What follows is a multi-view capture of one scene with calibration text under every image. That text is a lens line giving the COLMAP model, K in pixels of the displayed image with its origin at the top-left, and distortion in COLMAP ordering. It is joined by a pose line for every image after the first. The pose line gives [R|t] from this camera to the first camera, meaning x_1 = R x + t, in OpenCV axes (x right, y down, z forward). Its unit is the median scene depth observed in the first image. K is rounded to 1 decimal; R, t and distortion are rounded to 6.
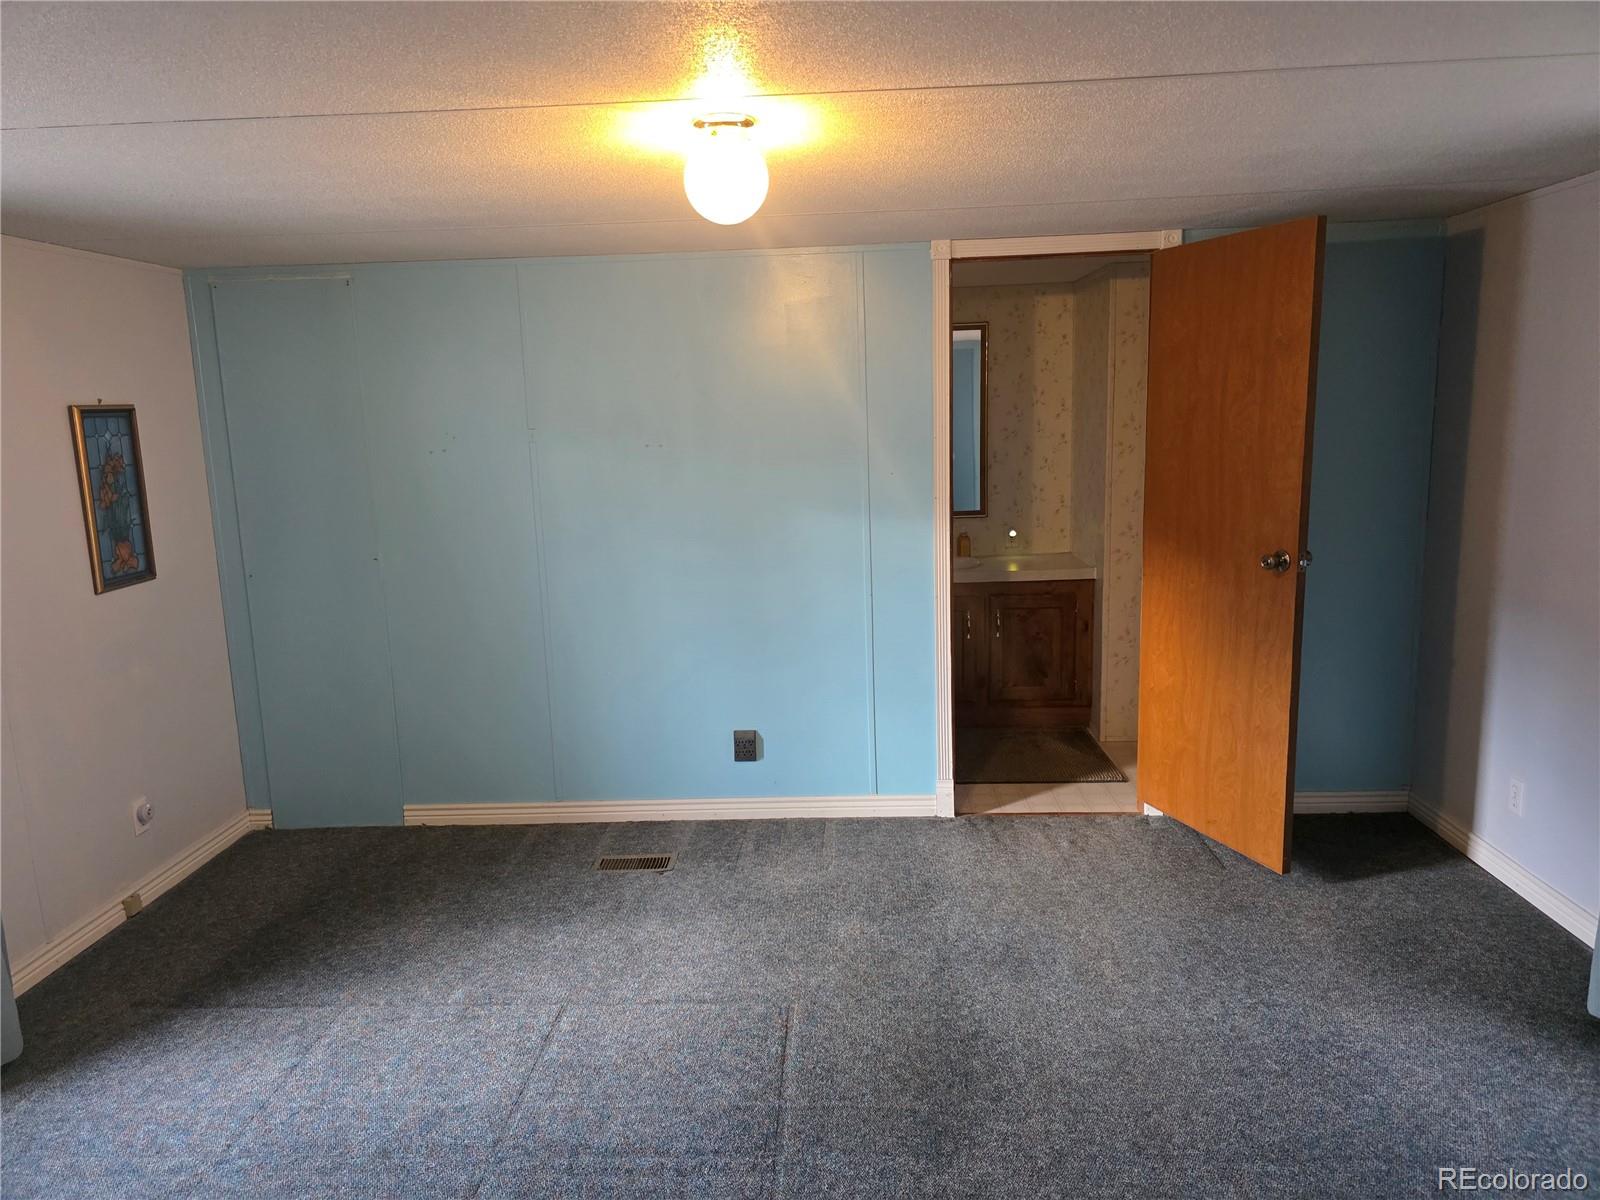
lens RADIAL K [[1086.8, 0, 809.3], [0, 1086.8, 600.5], [0, 0, 1]] dist [0.057885, -0.062732]
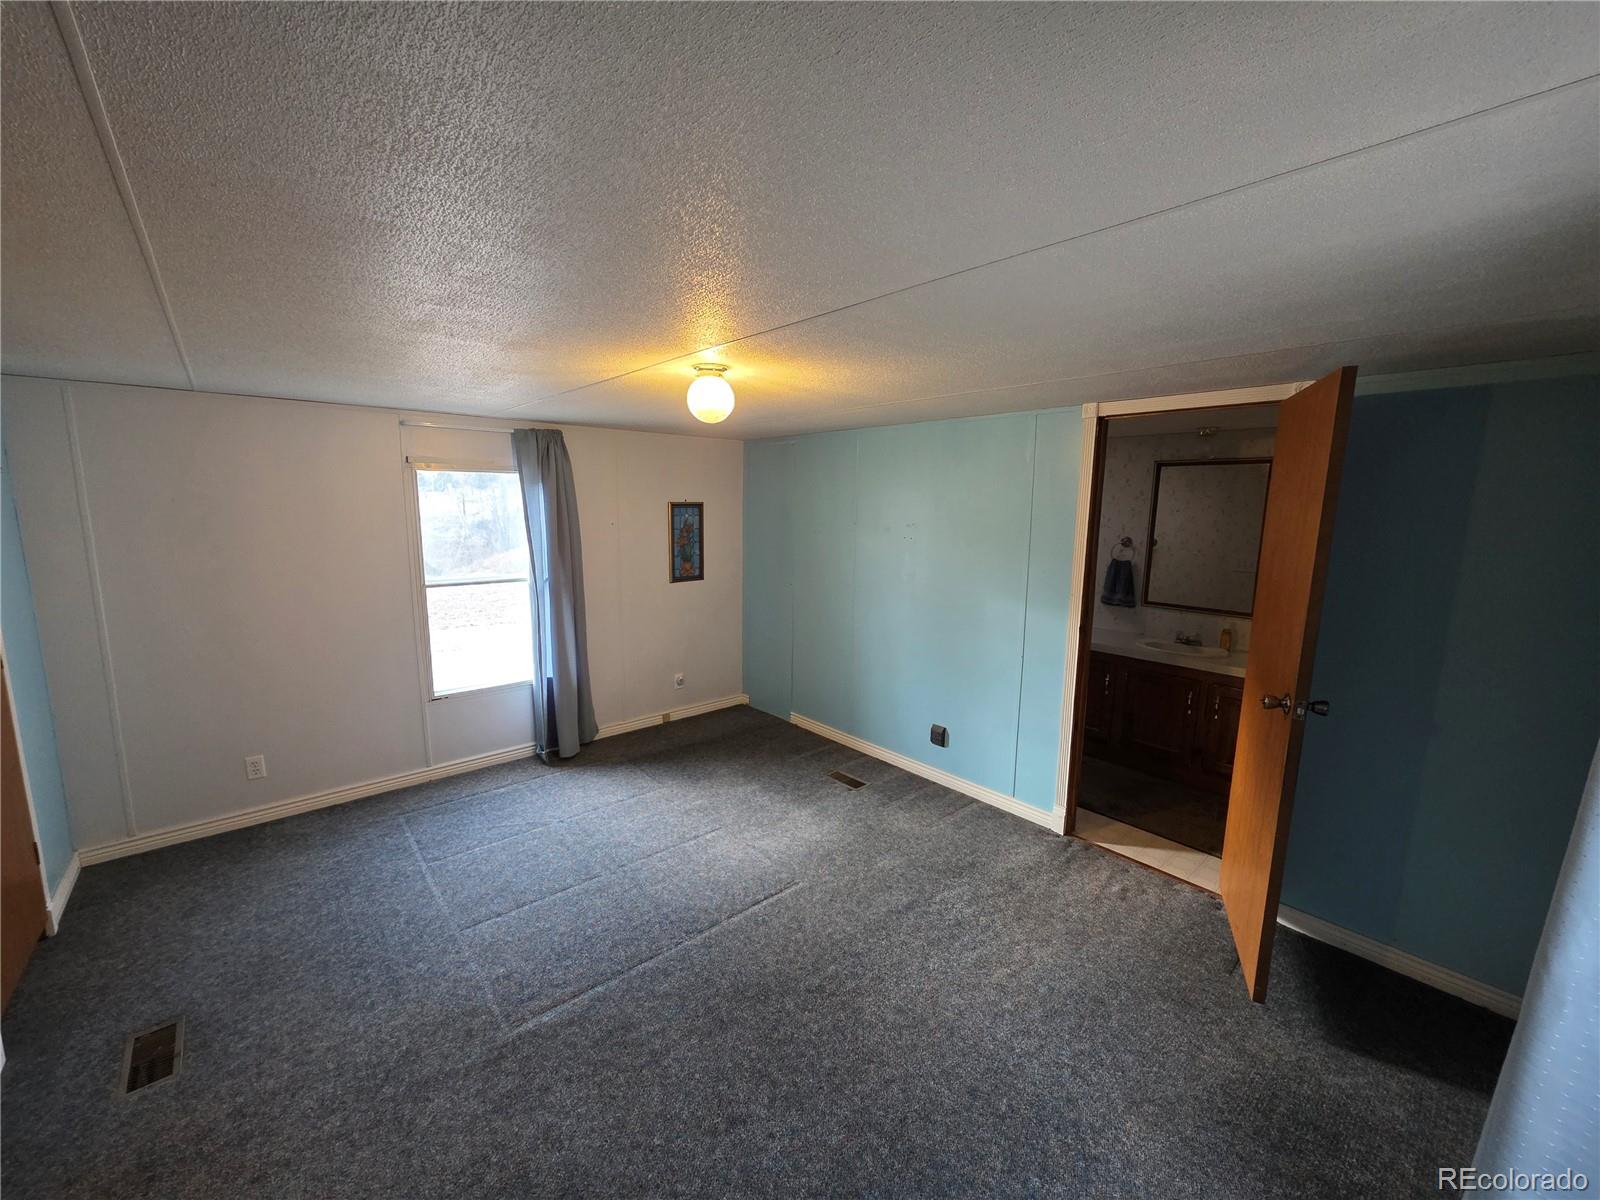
lens RADIAL K [[647.1, 0, 800.0], [0, 647.1, 600.0], [0, 0, 1]] dist [0.000393, 0.000529]
pose [[0.685052, 0.153977, -0.712036, 0.491373], [-0.165442, 0.984752, 0.053779, -0.083469], [0.709460, 0.080959, 0.700081, 0.223073]]
